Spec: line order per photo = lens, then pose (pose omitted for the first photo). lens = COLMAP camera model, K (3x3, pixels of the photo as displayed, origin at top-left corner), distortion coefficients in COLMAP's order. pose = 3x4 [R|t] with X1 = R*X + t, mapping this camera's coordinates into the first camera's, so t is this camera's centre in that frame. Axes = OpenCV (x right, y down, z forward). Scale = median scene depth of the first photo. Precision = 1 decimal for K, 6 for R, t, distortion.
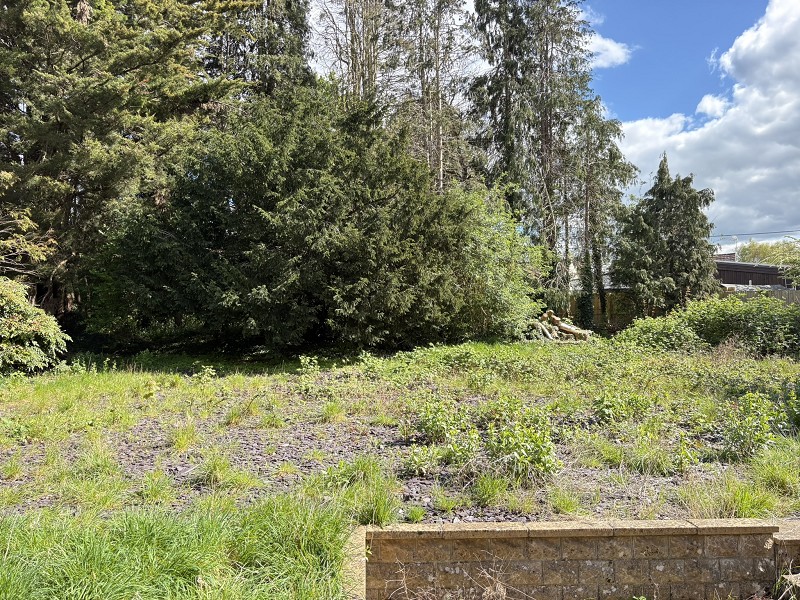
lens RADIAL K [[606.1, 0, 401.2], [0, 606.1, 295.8], [0, 0, 1]] dist [0.021877, 0.005550]
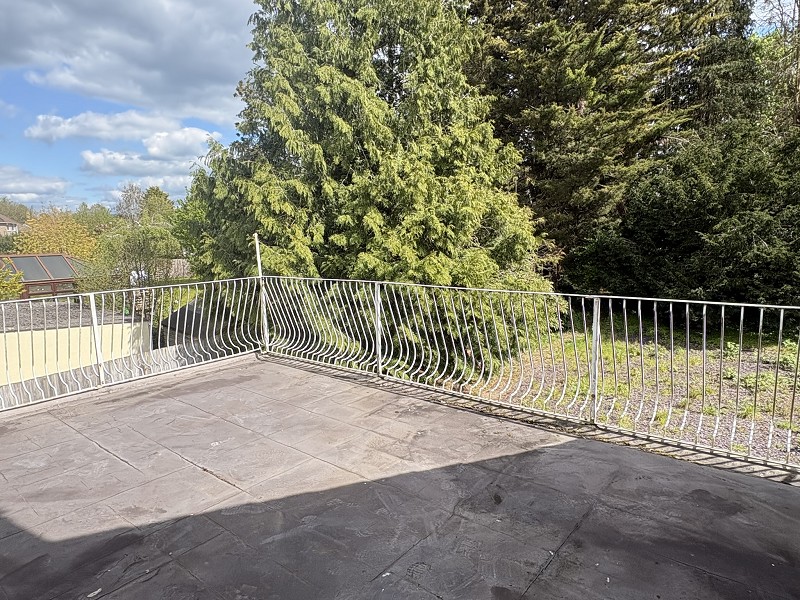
lens RADIAL K [[489.4, 0, 401.4], [0, 489.4, 304.3], [0, 0, 1]] dist [-0.003869, 0.008922]
pose [[0.743745, 0.085997, -0.662909, 0.019825], [0.059000, 0.979375, 0.193246, -0.198320], [0.665855, -0.182837, 0.723331, -0.279039]]
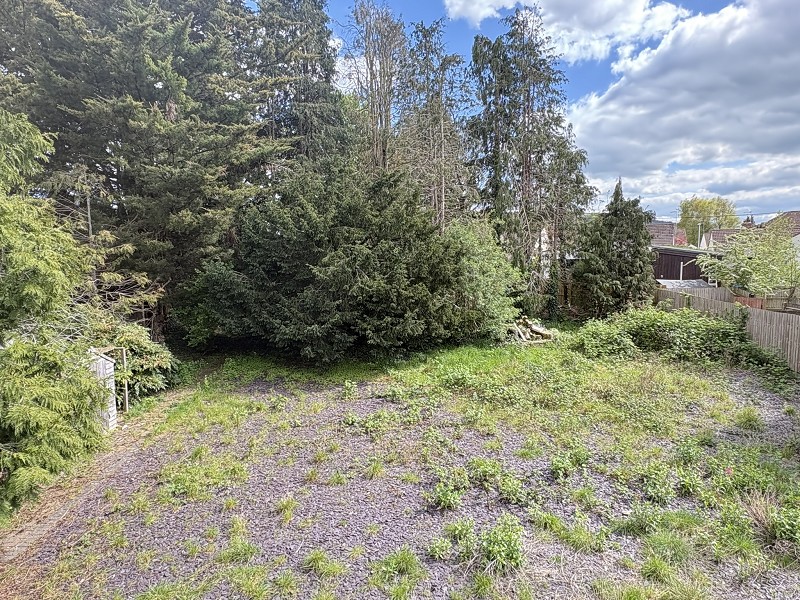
lens RADIAL K [[489.4, 0, 397.7], [0, 489.4, 299.9], [0, 0, 1]] dist [-0.003869, 0.008922]
pose [[0.999883, -0.001056, -0.015241, -0.018803], [0.003313, 0.988849, 0.148885, -0.186949], [0.014914, -0.148918, 0.988737, -0.066212]]
